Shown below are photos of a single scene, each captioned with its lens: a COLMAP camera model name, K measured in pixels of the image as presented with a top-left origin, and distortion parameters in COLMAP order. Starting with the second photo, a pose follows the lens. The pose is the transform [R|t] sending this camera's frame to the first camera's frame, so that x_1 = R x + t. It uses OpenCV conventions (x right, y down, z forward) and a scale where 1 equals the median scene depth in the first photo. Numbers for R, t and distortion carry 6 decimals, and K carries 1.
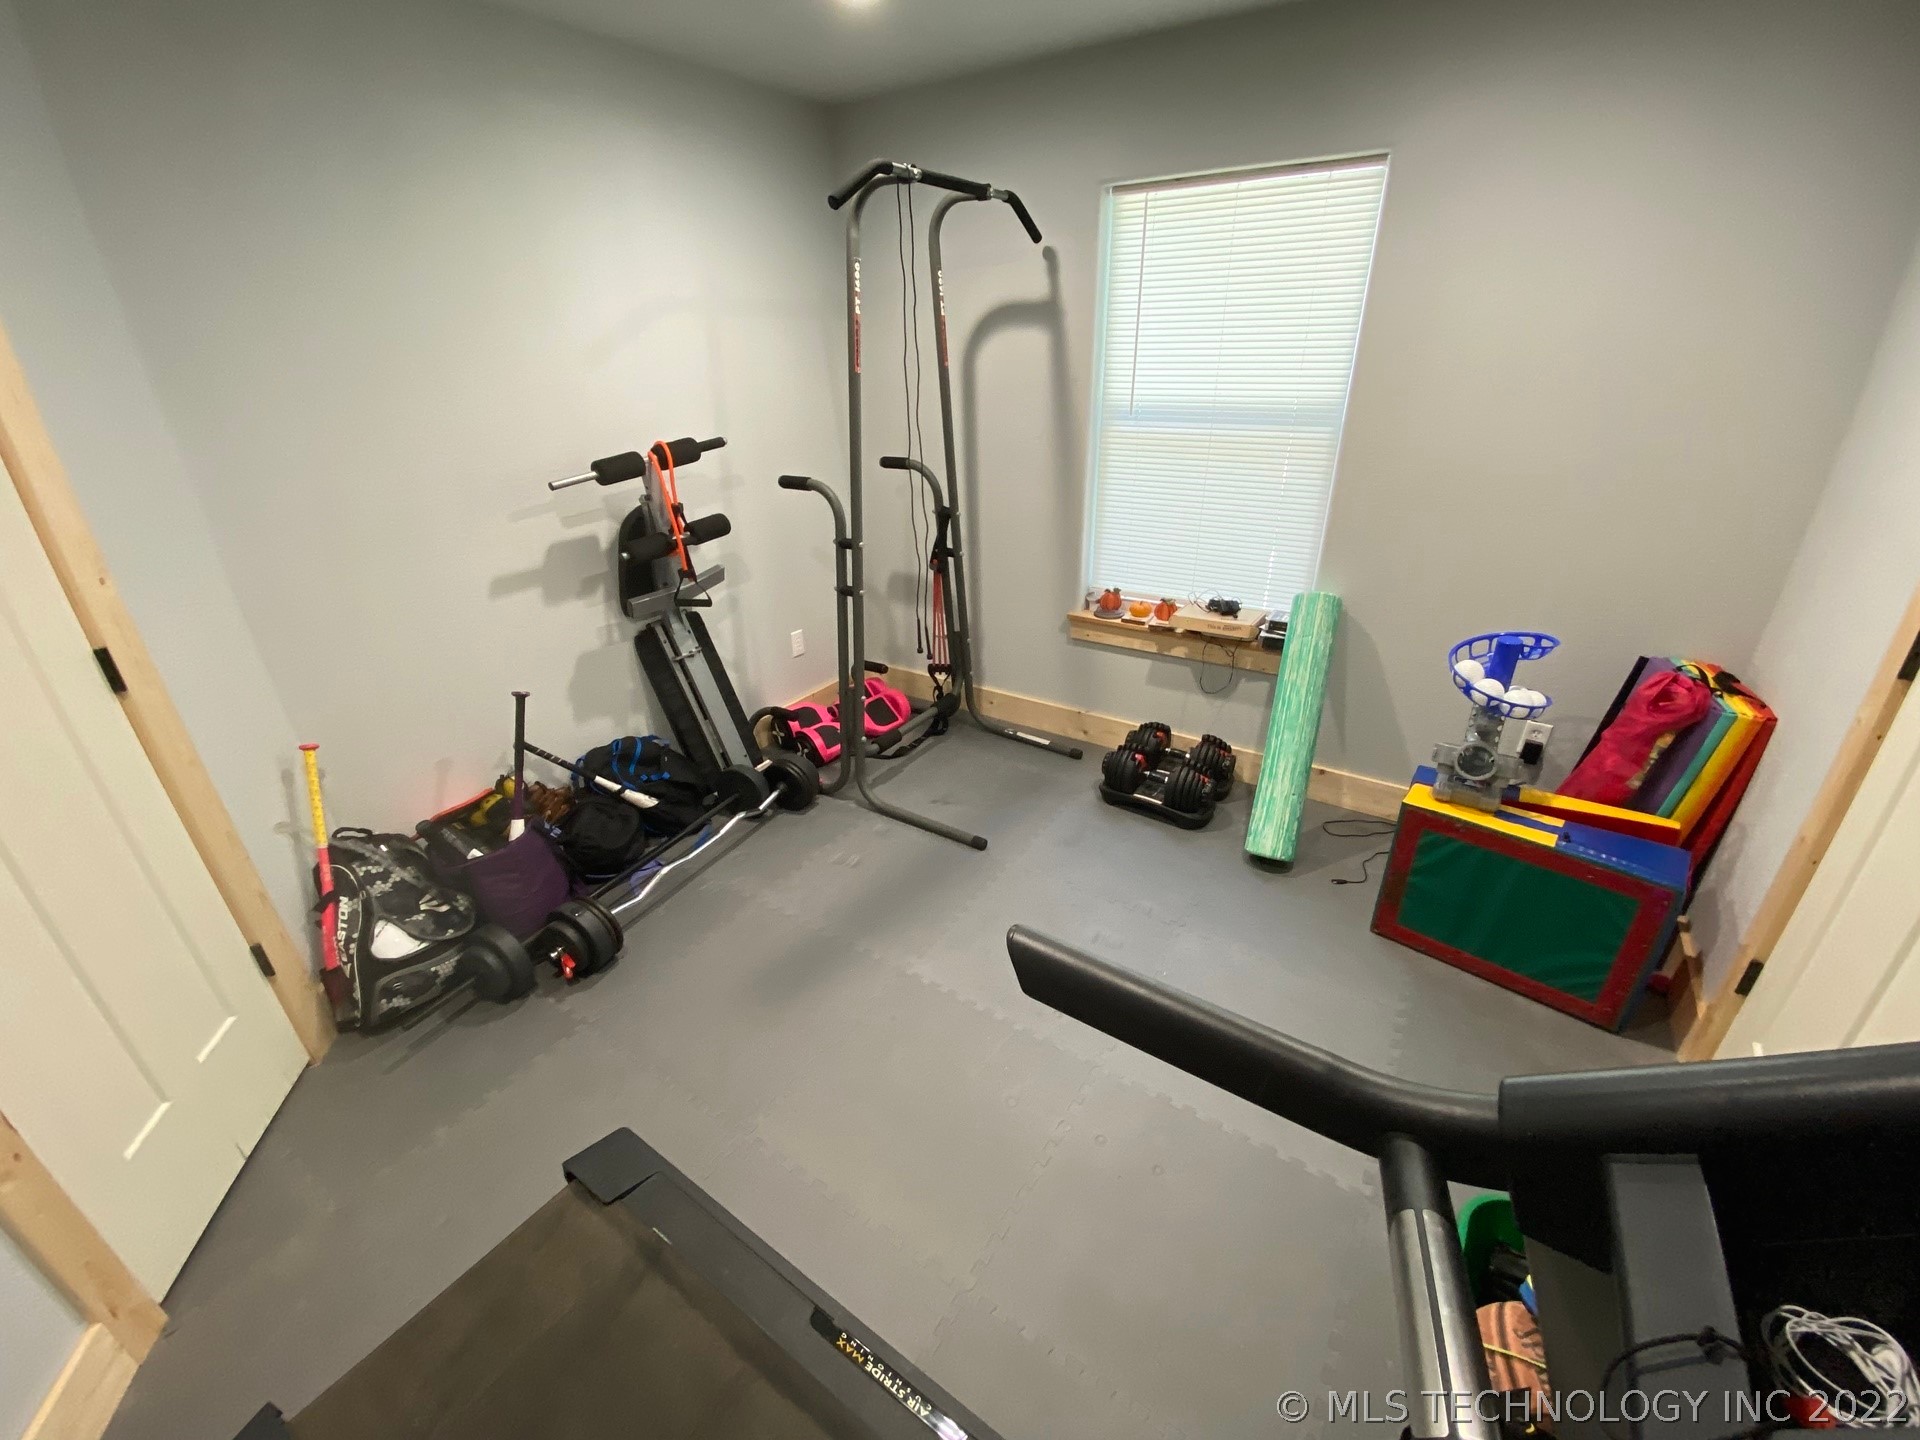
lens RADIAL K [[785.7, 0, 959.8], [0, 785.7, 725.1], [0, 0, 1]] dist [0.016454, -0.019070]
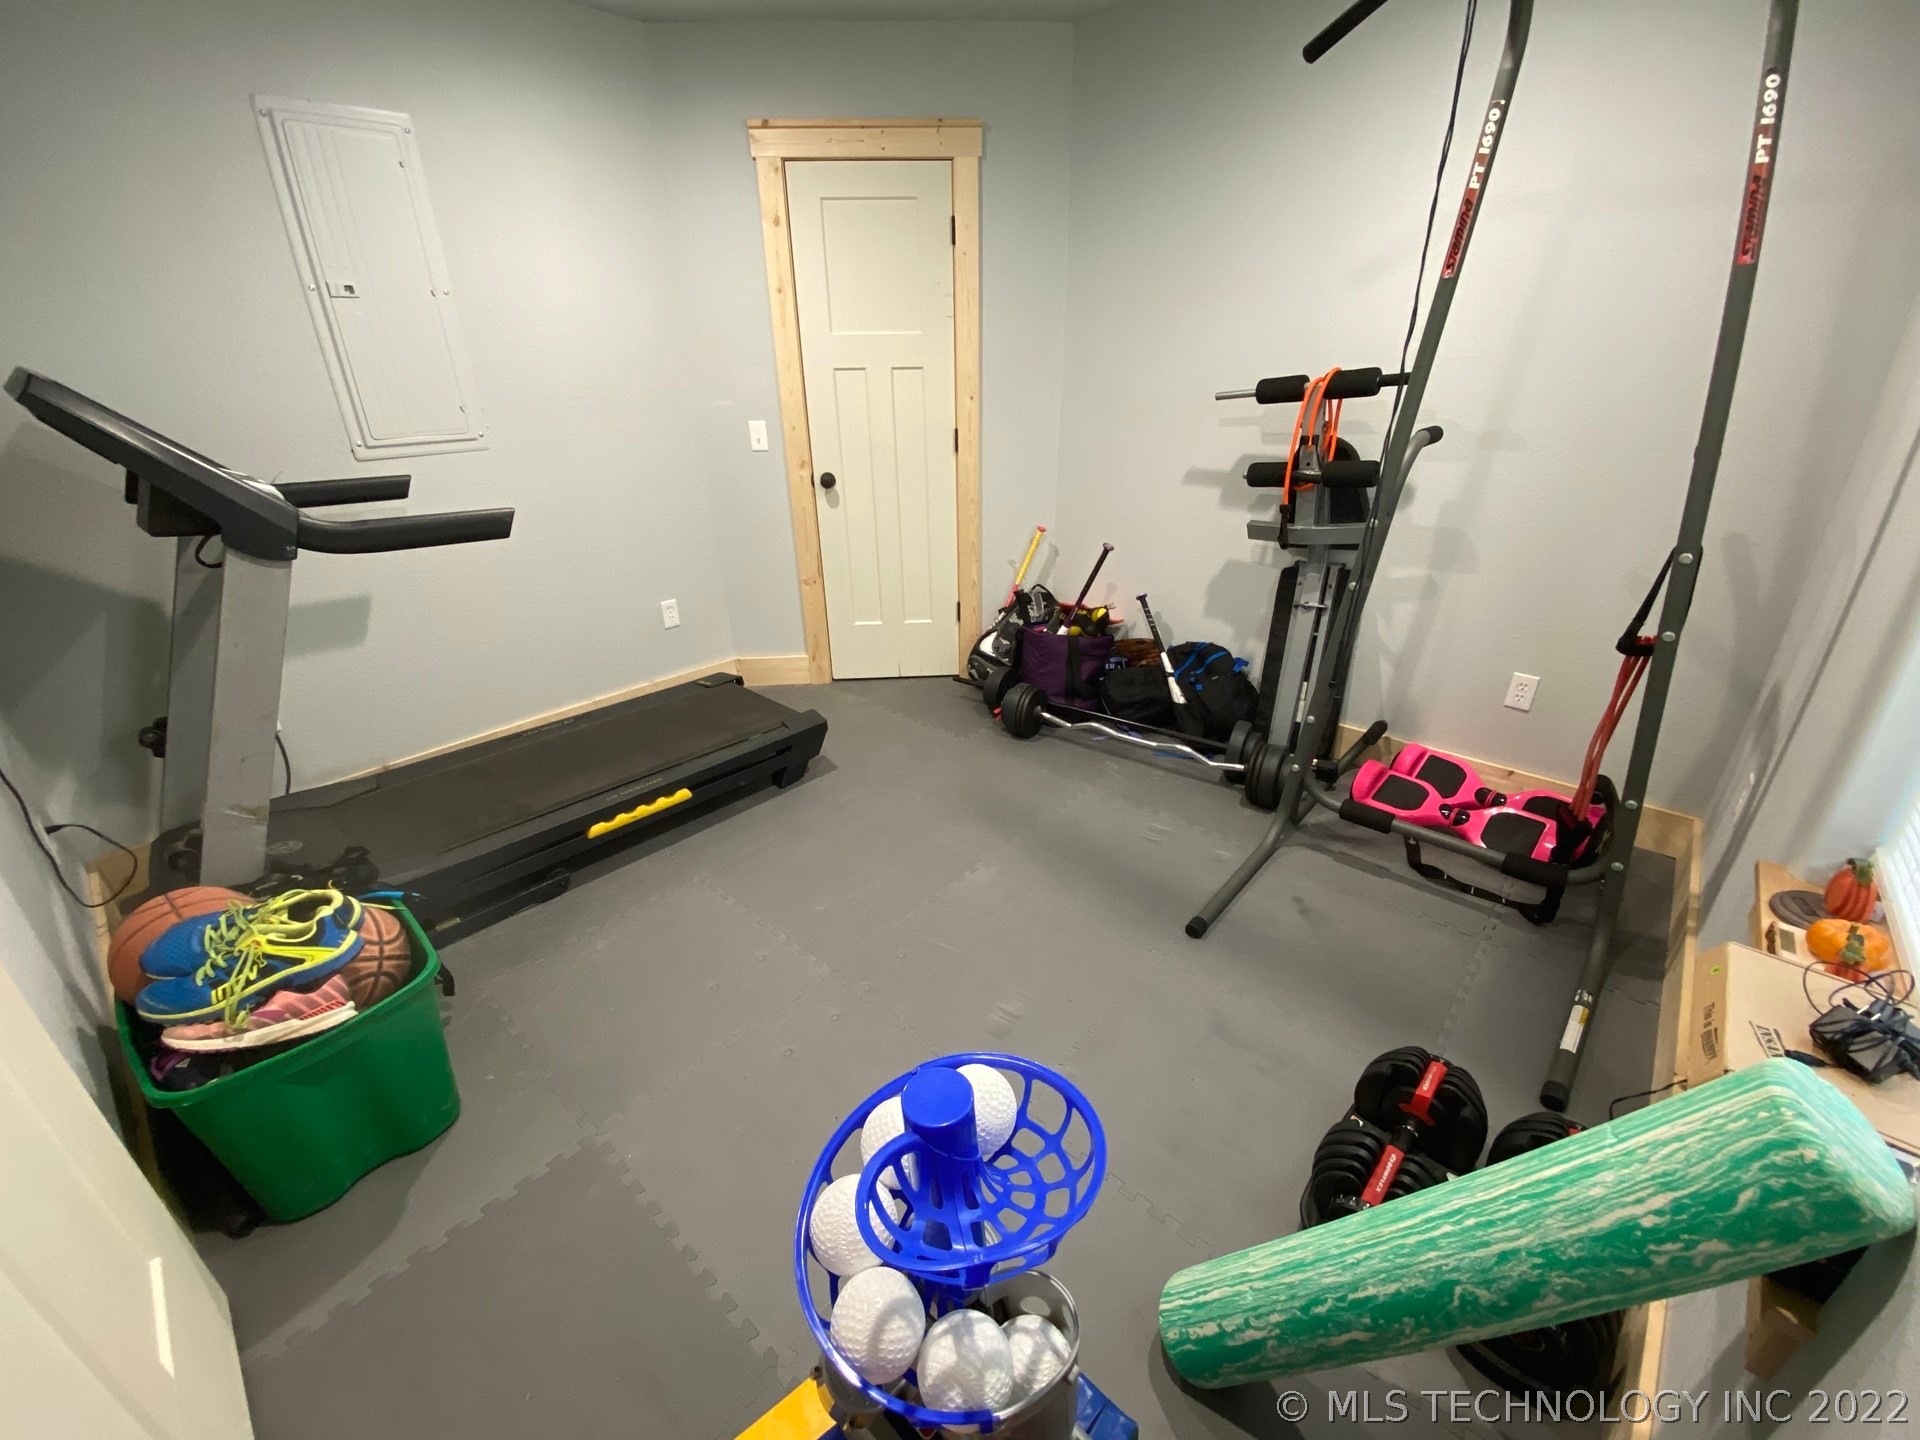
lens RADIAL K [[785.7, 0, 959.8], [0, 785.7, 725.1], [0, 0, 1]] dist [0.016454, -0.019070]
pose [[-0.162678, 0.431579, -0.887285, 0.671053], [-0.414978, 0.785935, 0.458366, -0.258648], [0.895170, 0.442770, 0.051242, 0.709921]]
